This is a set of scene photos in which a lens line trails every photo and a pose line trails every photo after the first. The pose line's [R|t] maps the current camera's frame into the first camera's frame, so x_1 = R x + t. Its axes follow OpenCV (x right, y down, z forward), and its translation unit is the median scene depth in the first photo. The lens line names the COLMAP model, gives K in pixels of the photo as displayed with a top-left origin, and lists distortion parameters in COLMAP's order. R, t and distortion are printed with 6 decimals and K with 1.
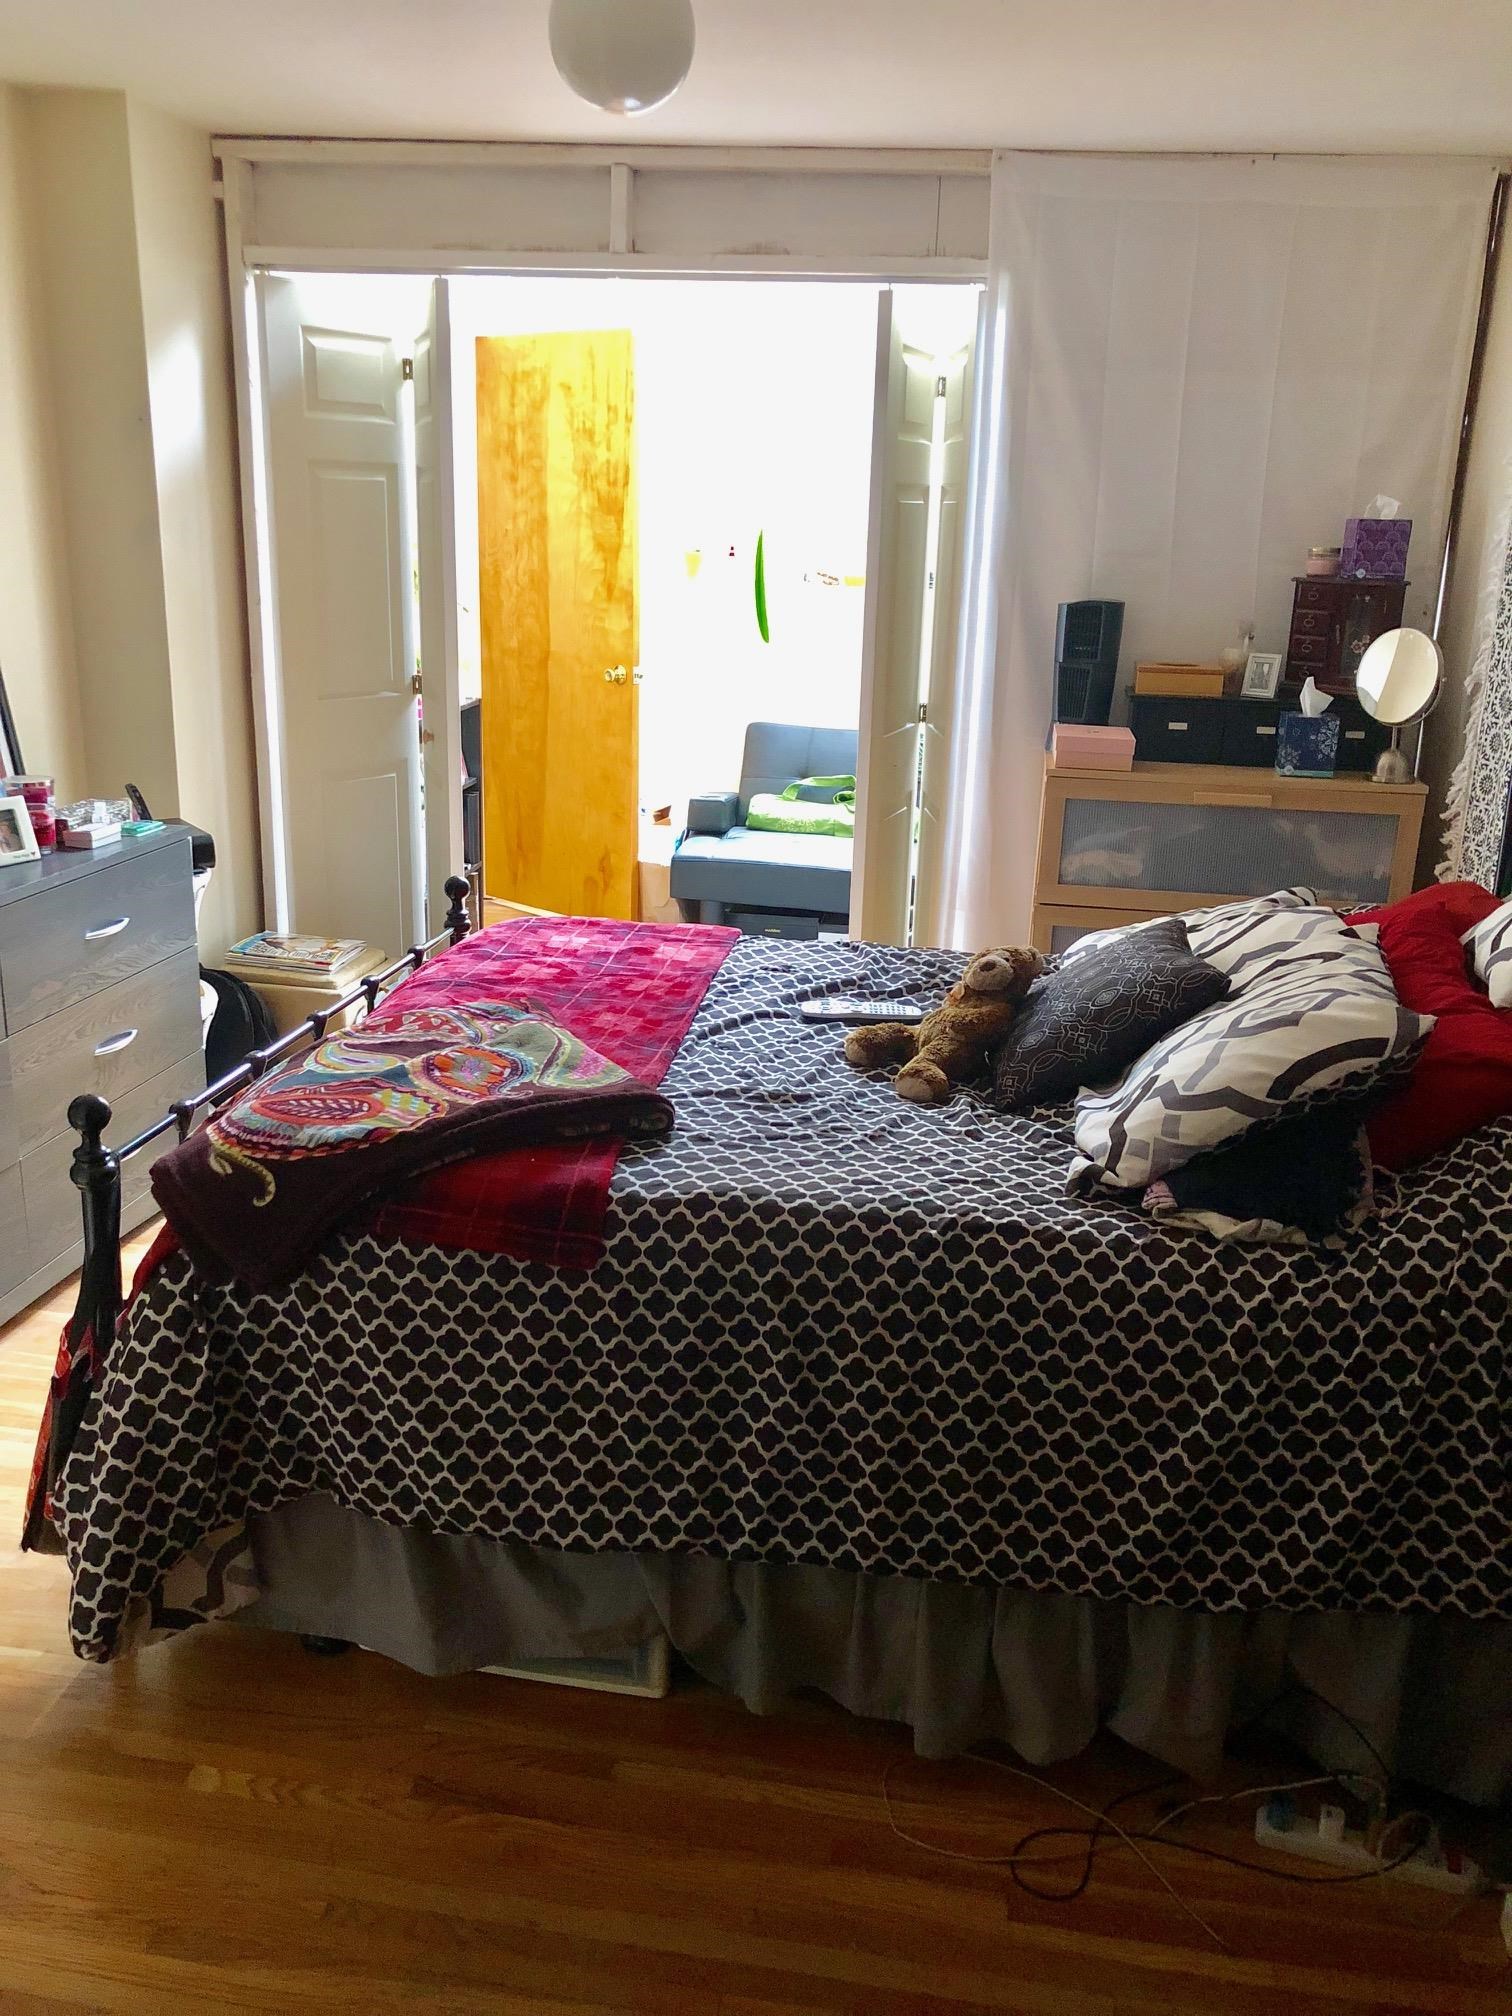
lens RADIAL K [[1656.6, 0, 765.4], [0, 1656.6, 996.4], [0, 0, 1]] dist [0.052675, -0.087938]
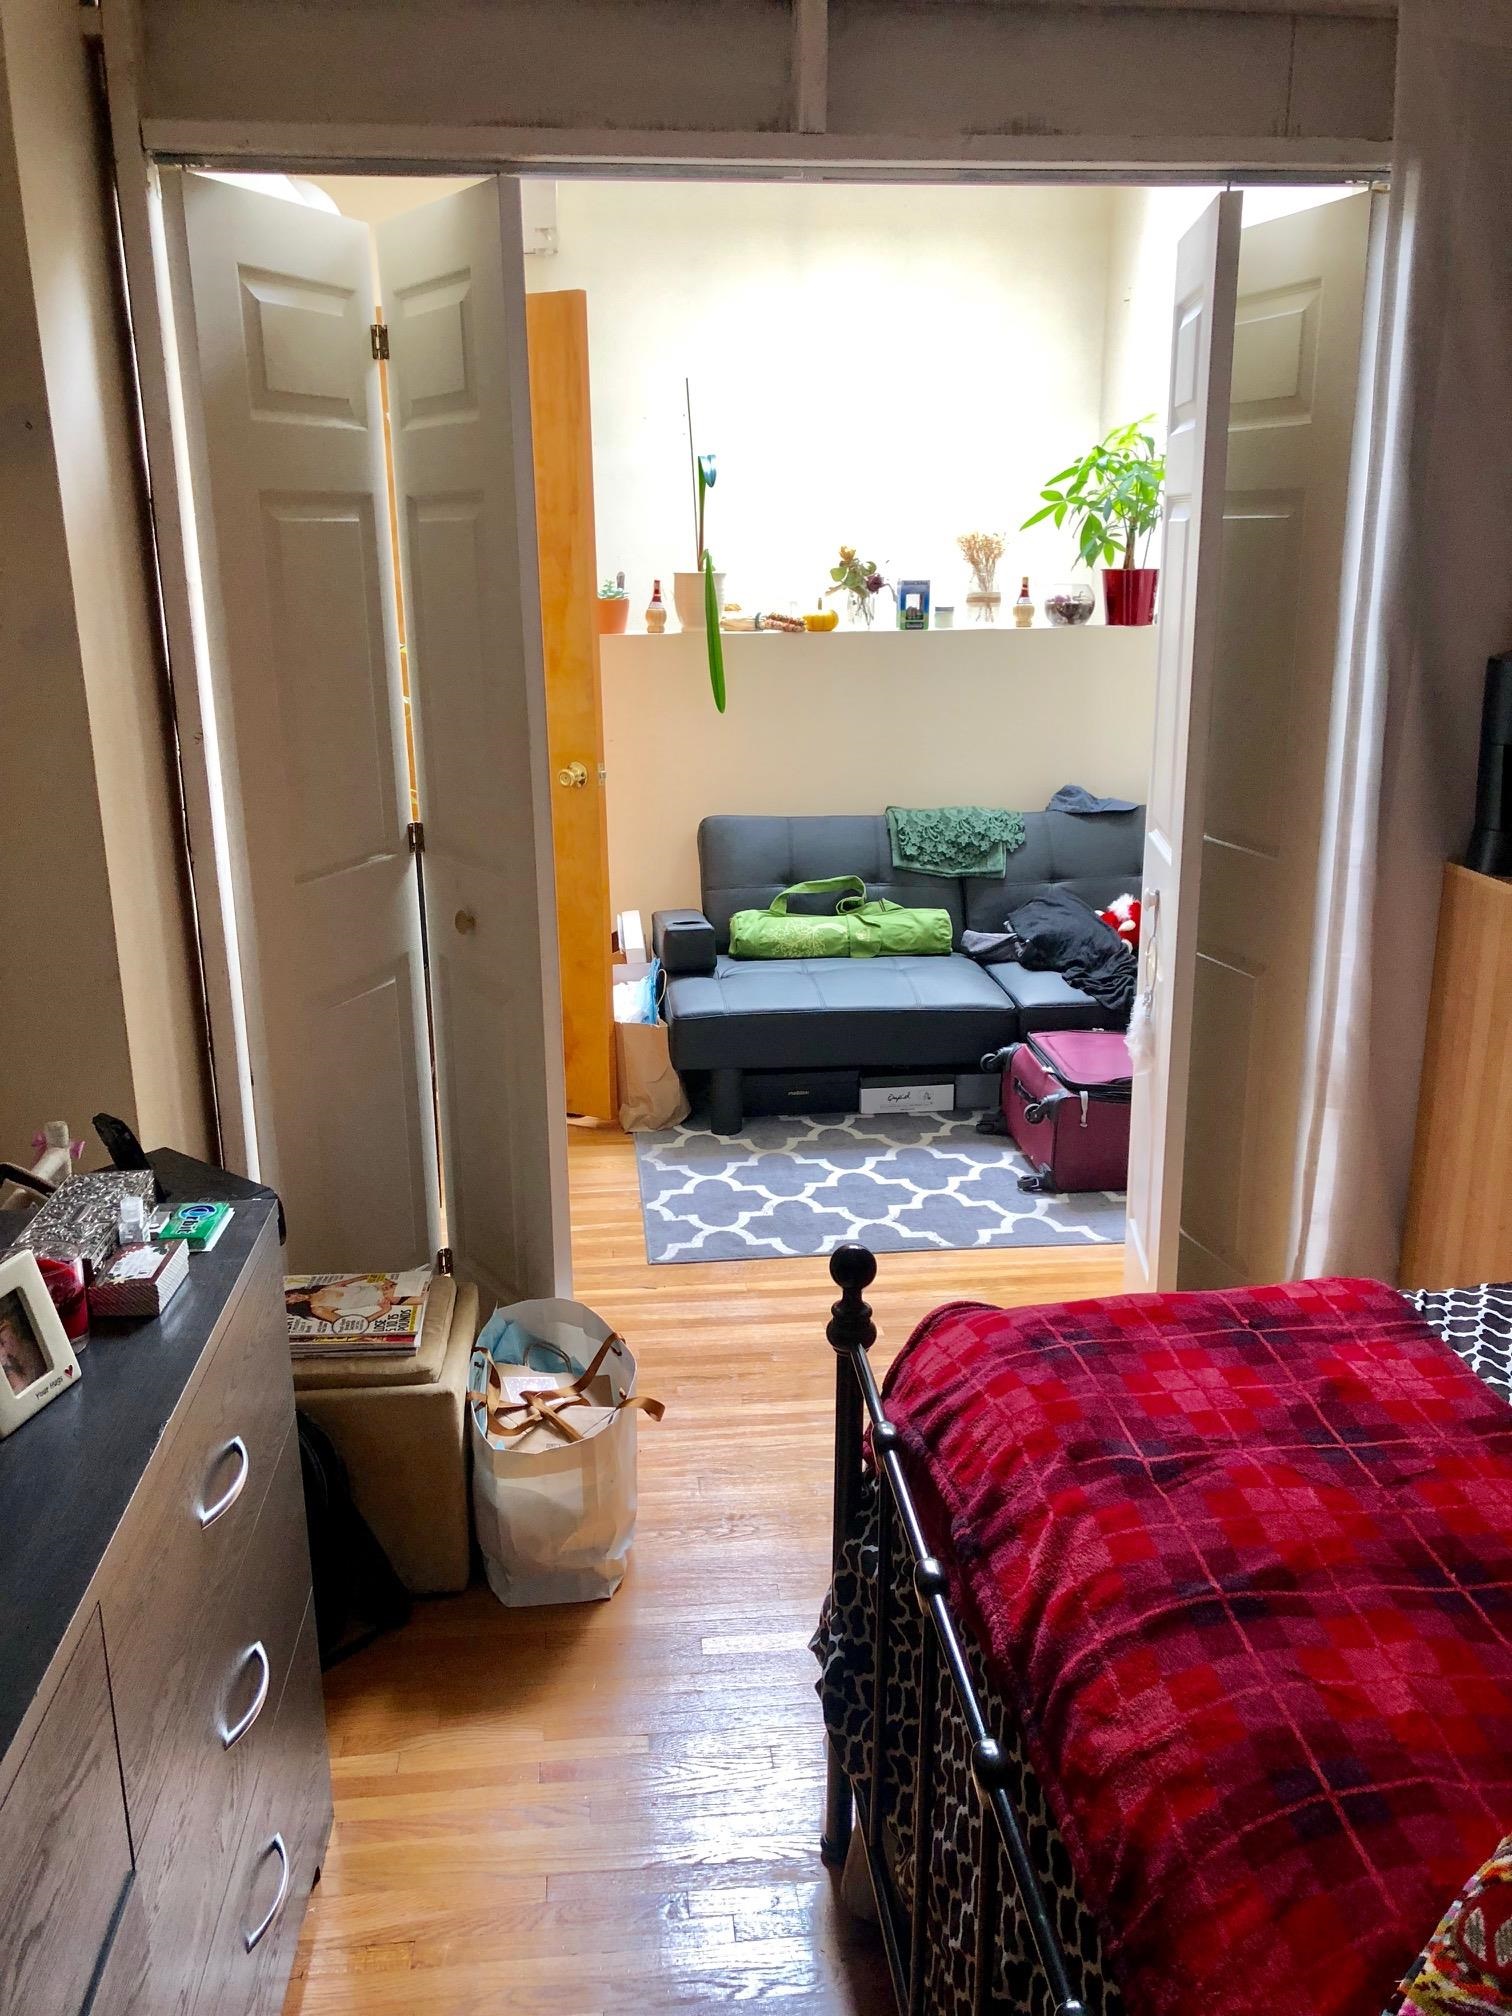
lens RADIAL K [[1656.6, 0, 748.3], [0, 1656.6, 1012.4], [0, 0, 1]] dist [0.052675, -0.087938]
pose [[0.965354, -0.114837, 0.234317, -0.268480], [0.114511, 0.993308, 0.015044, -0.127830], [-0.234476, 0.012309, 0.972044, 0.386979]]
